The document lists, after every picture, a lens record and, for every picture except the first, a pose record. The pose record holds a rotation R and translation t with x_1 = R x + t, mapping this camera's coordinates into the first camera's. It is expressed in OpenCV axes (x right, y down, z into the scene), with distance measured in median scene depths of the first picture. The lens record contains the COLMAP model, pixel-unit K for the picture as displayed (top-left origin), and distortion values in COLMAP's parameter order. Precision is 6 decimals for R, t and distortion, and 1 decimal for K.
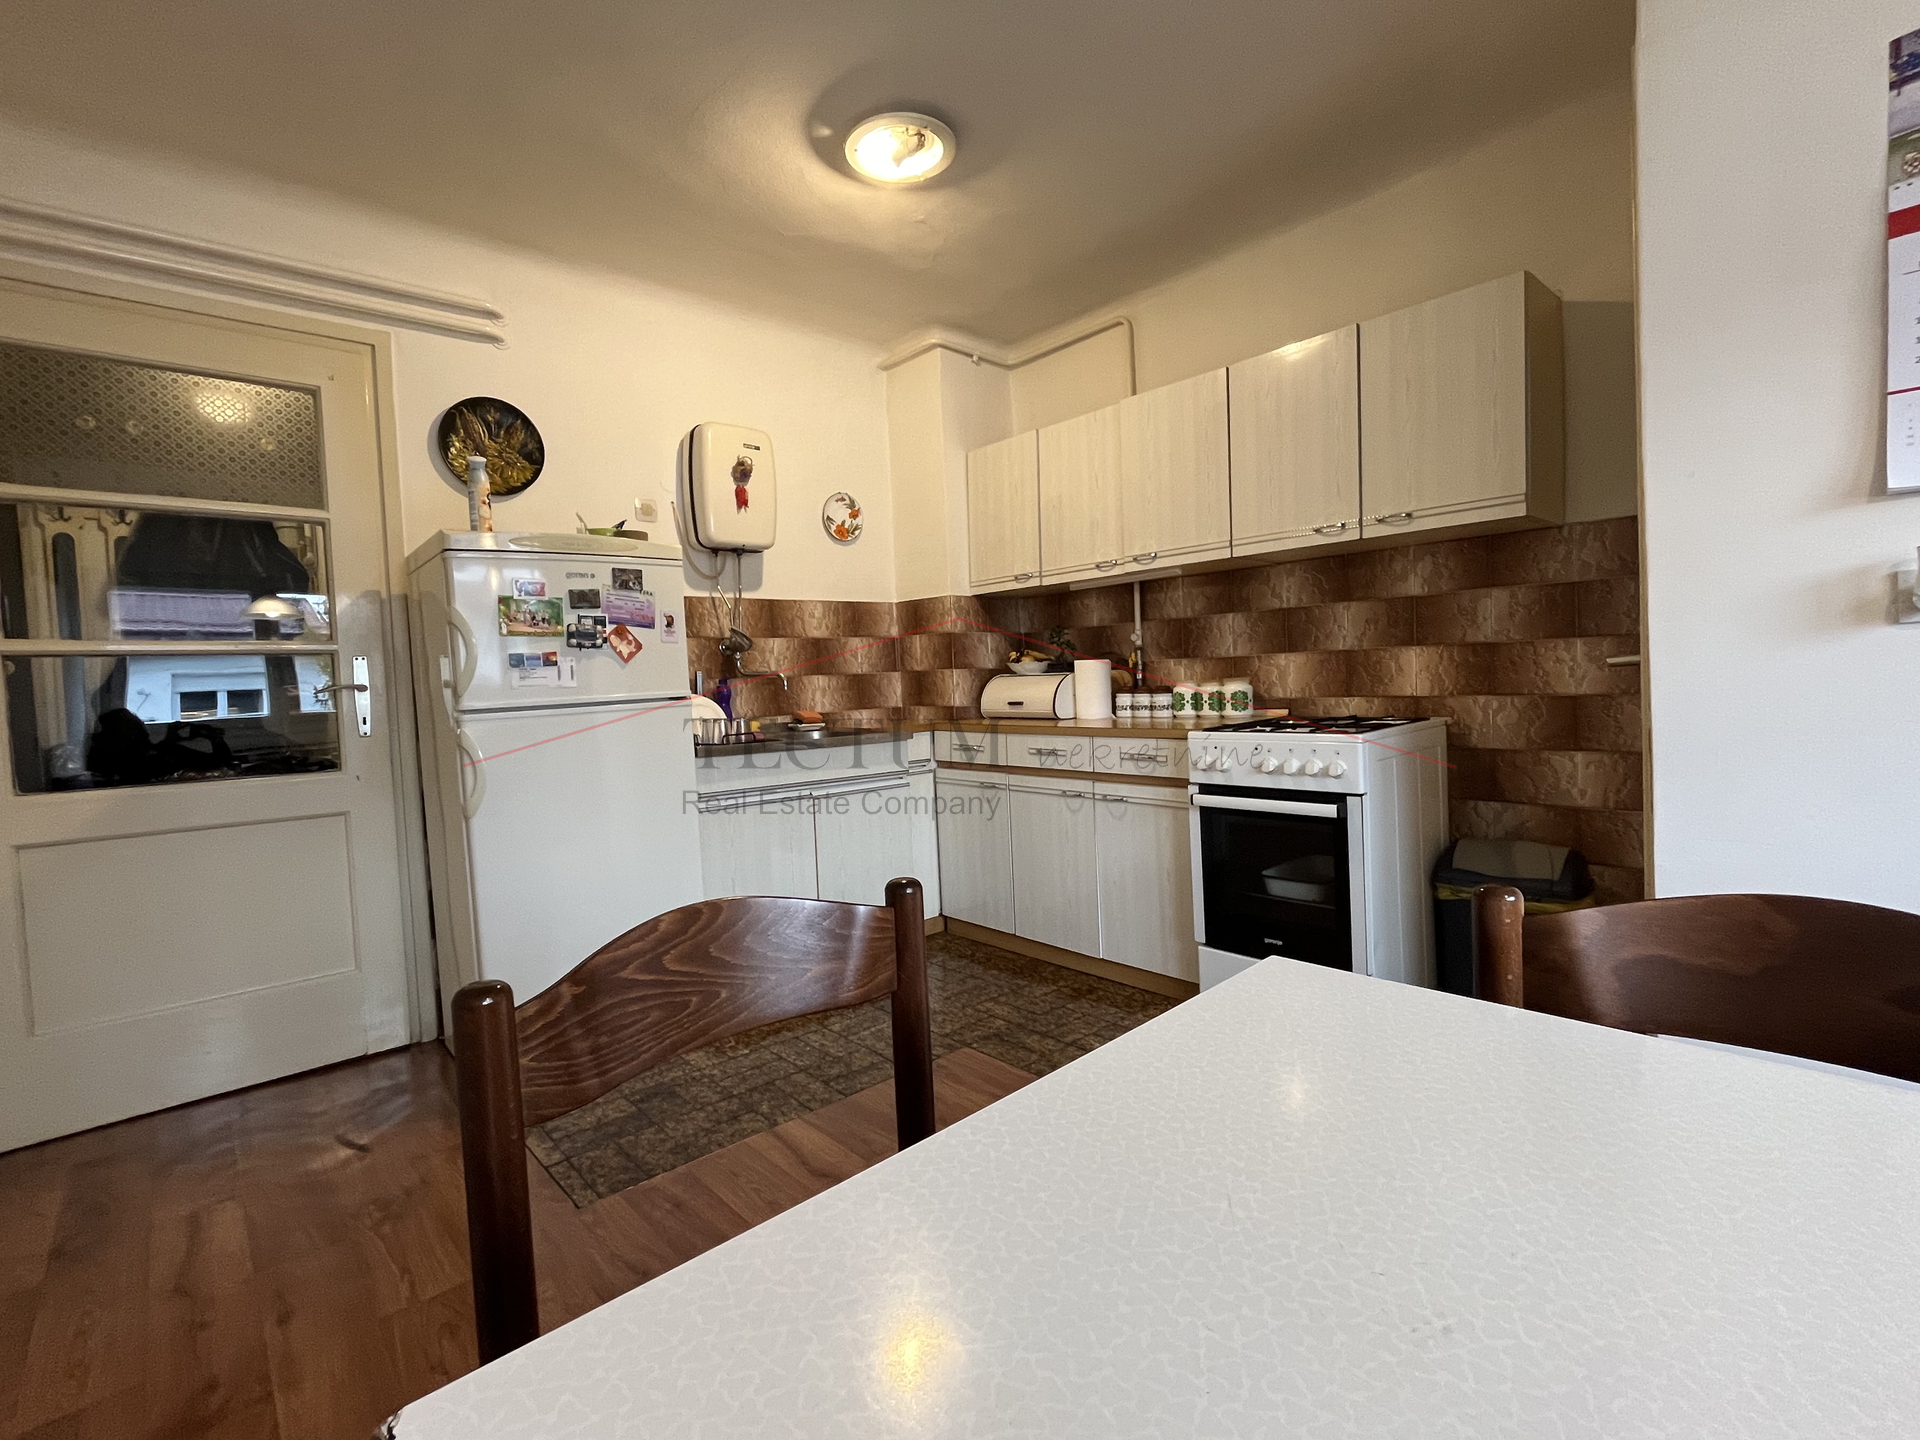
lens RADIAL K [[871.8, 0, 953.5], [0, 871.8, 716.8], [0, 0, 1]] dist [-0.002815, -0.000168]
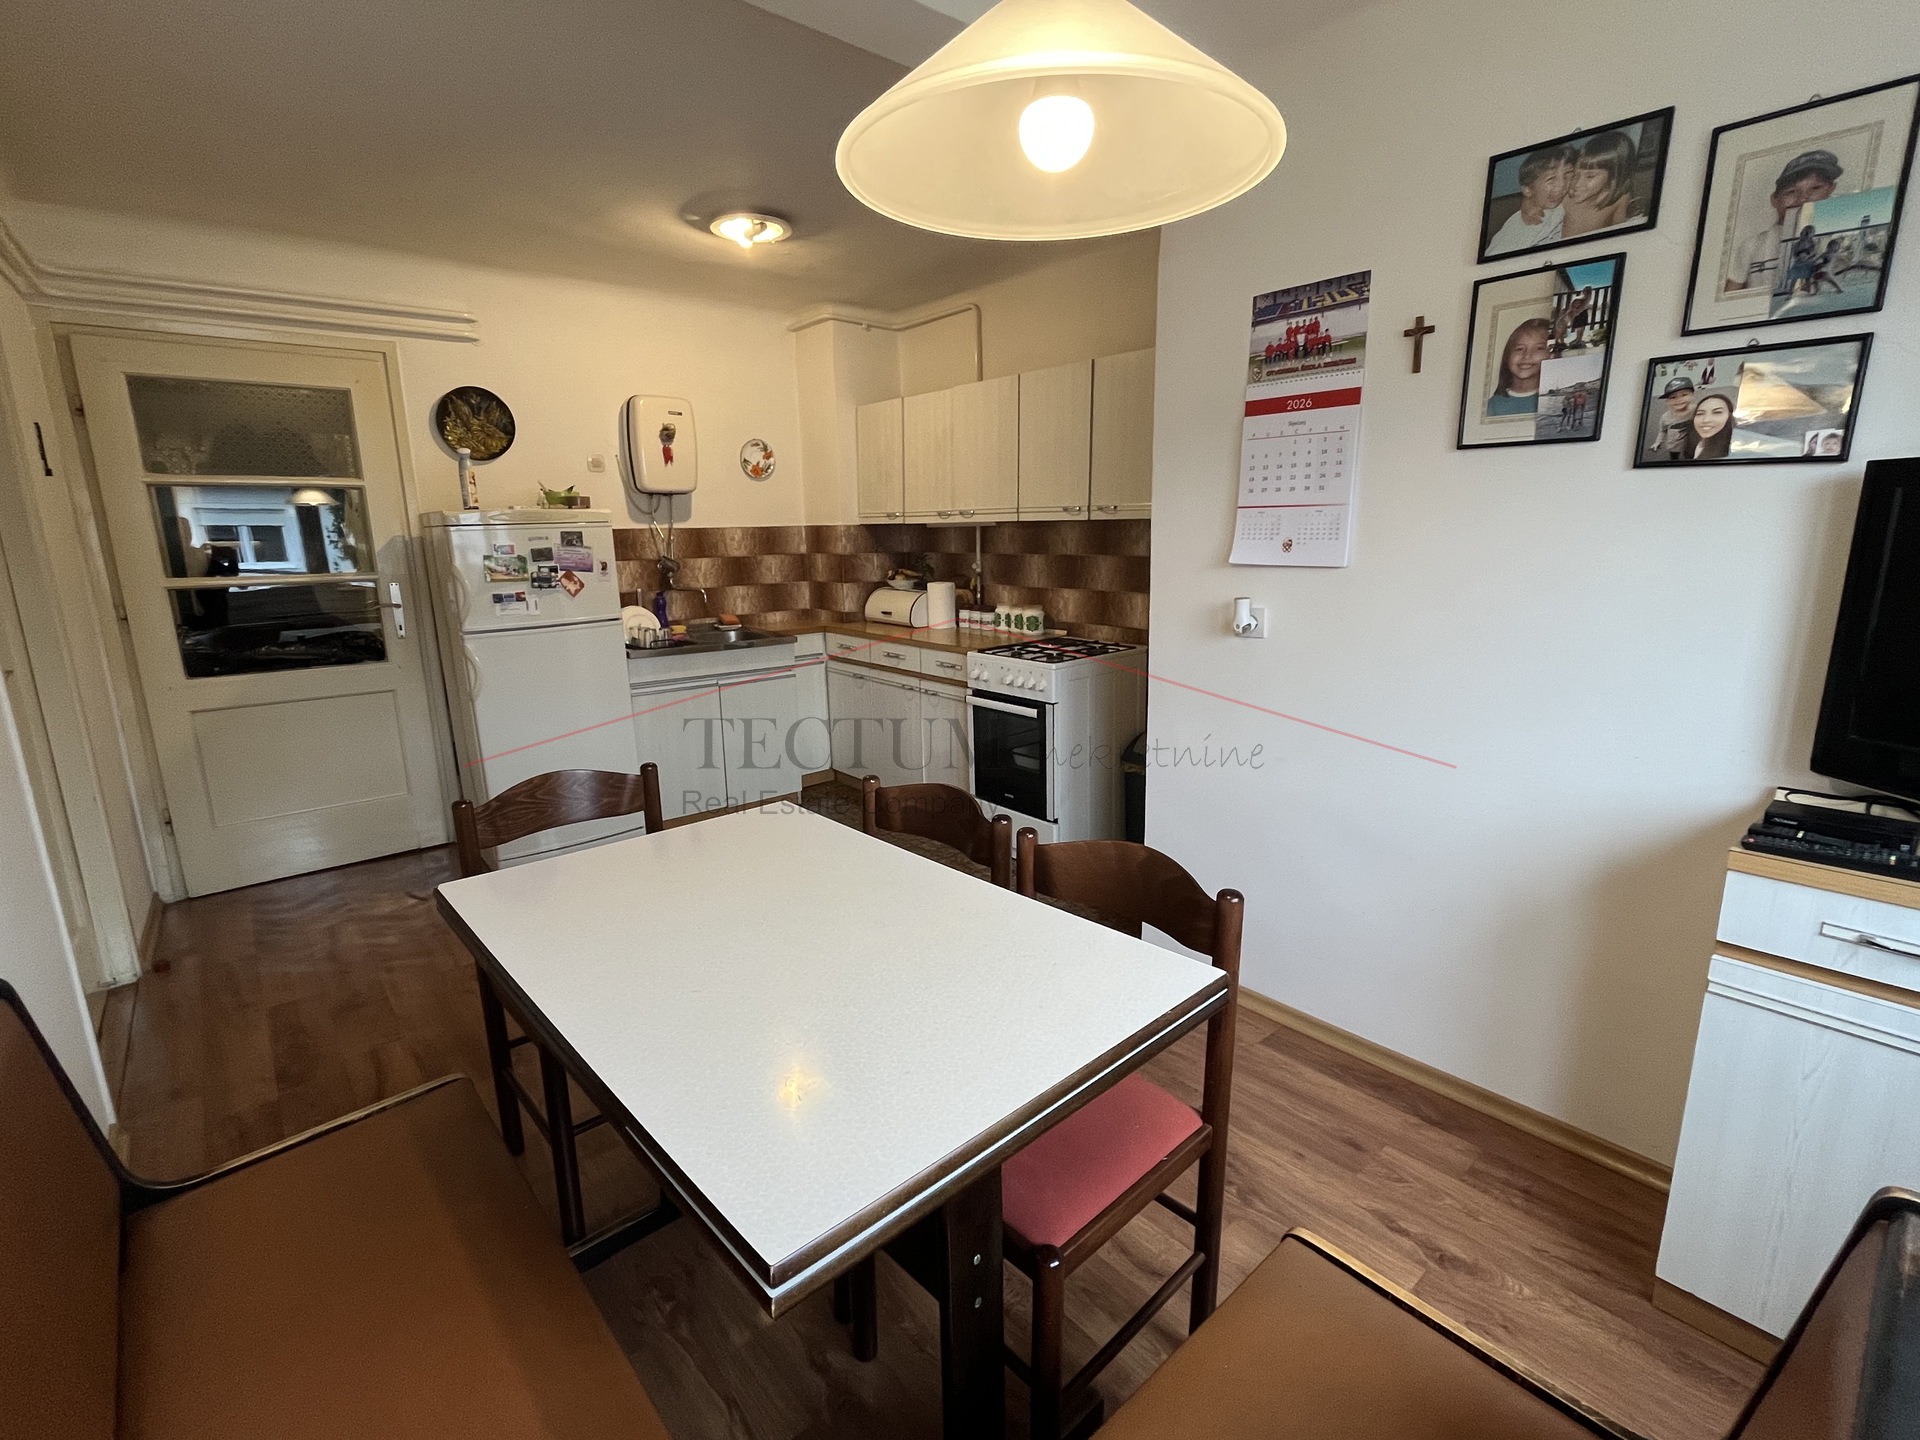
lens RADIAL K [[871.8, 0, 955.3], [0, 871.8, 718.1], [0, 0, 1]] dist [-0.002815, -0.000168]
pose [[0.999307, 0.031033, -0.020542, 0.268392], [-0.026977, 0.984271, 0.174596, -0.119176], [0.025637, -0.173921, 0.984426, -0.410015]]
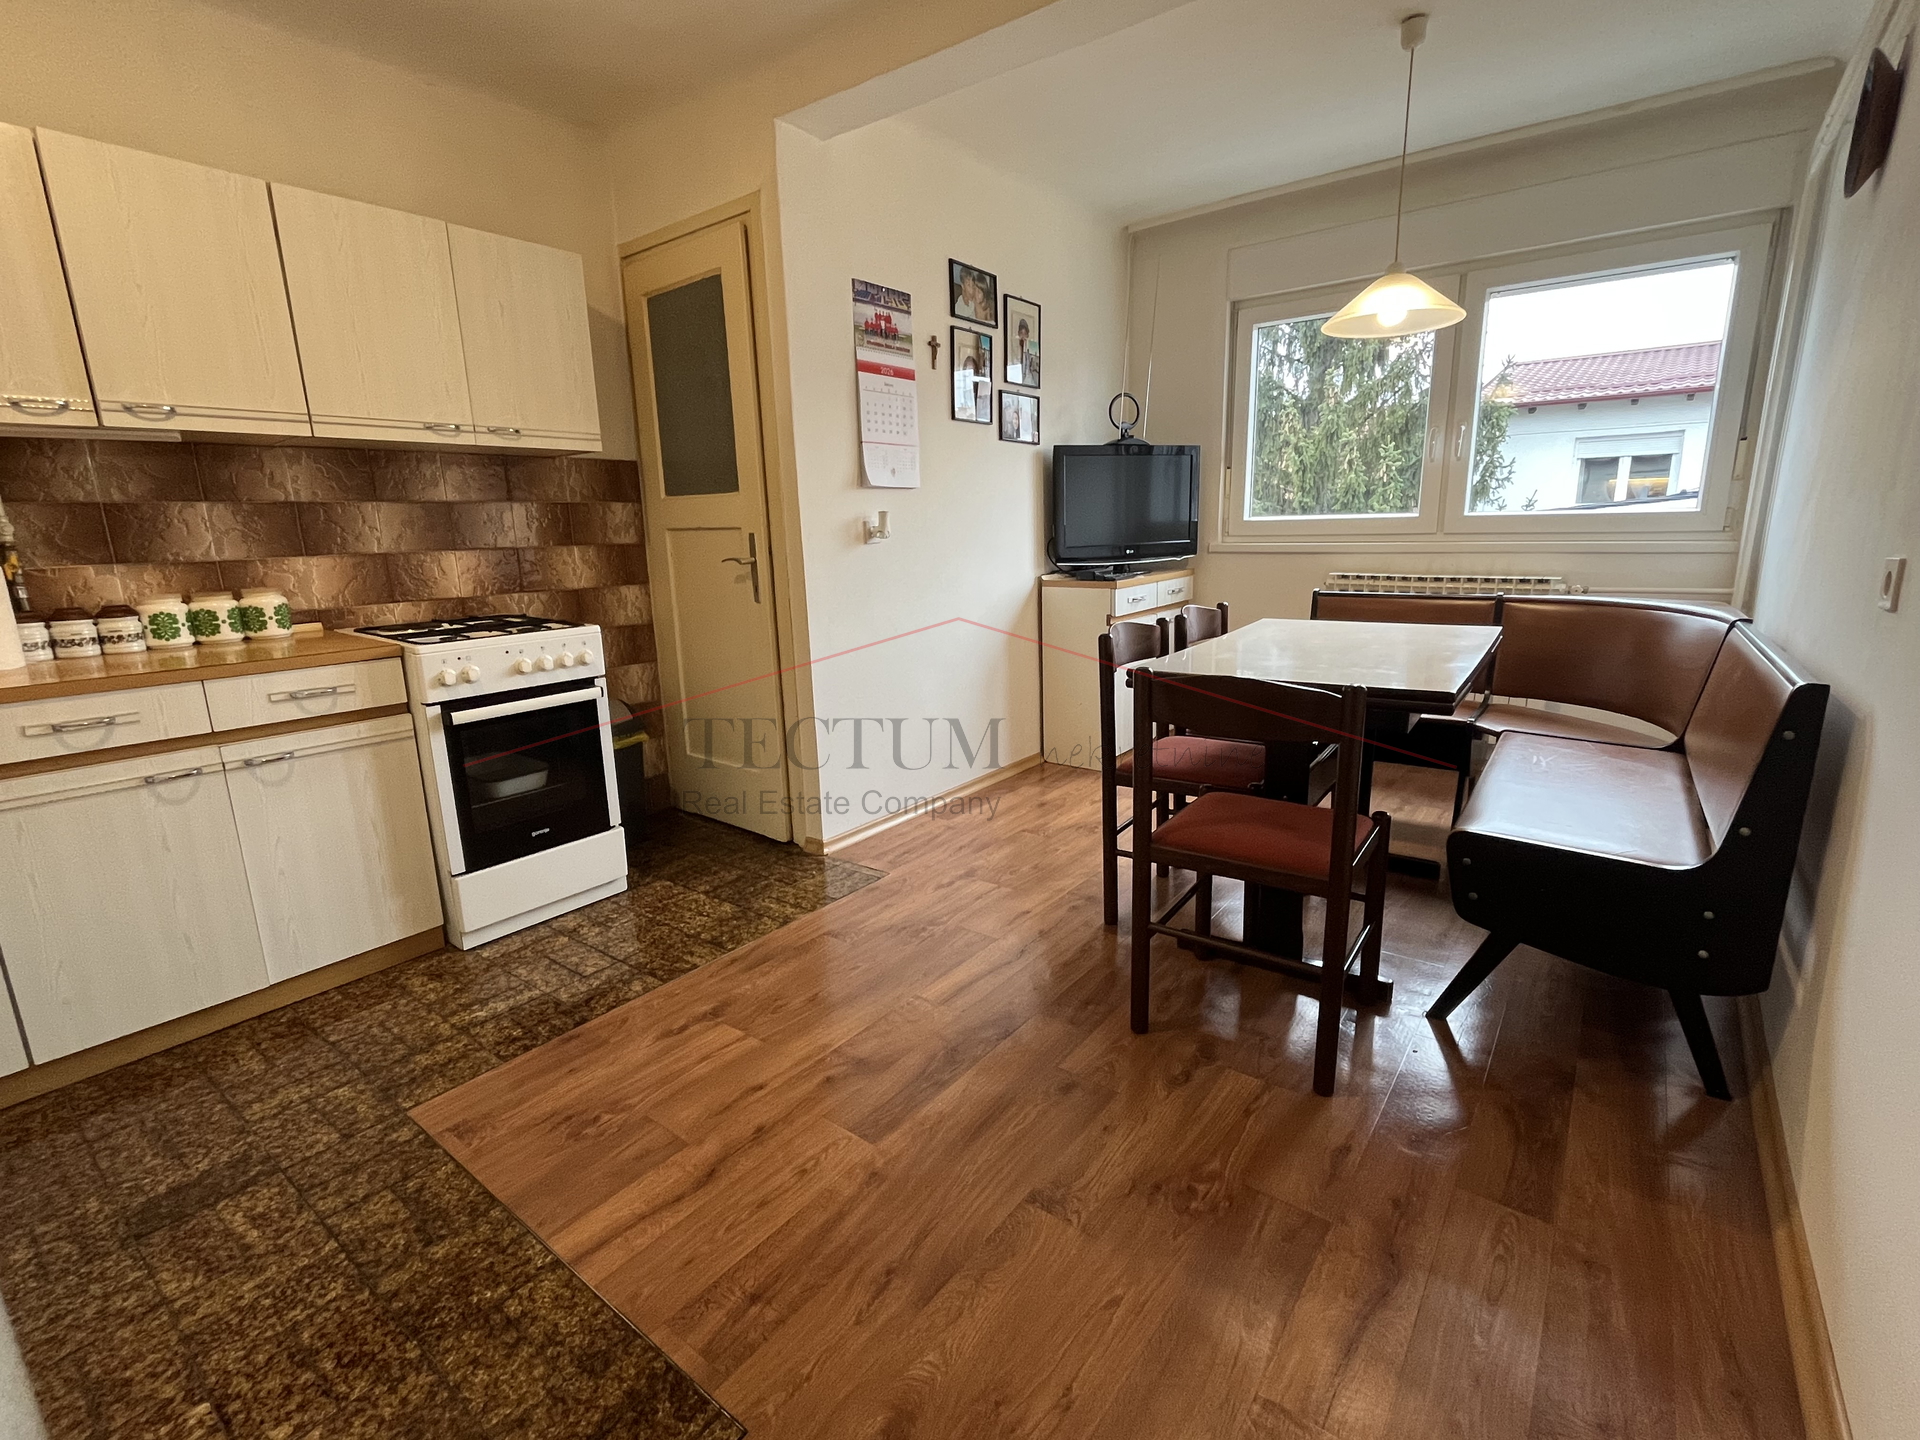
lens RADIAL K [[871.8, 0, 954.2], [0, 871.8, 720.5], [0, 0, 1]] dist [-0.002815, -0.000168]
pose [[-0.176750, -0.174930, 0.968586, -0.645683], [0.073114, 0.979027, 0.190157, -0.034967], [-0.981536, 0.104428, -0.160253, 0.590688]]
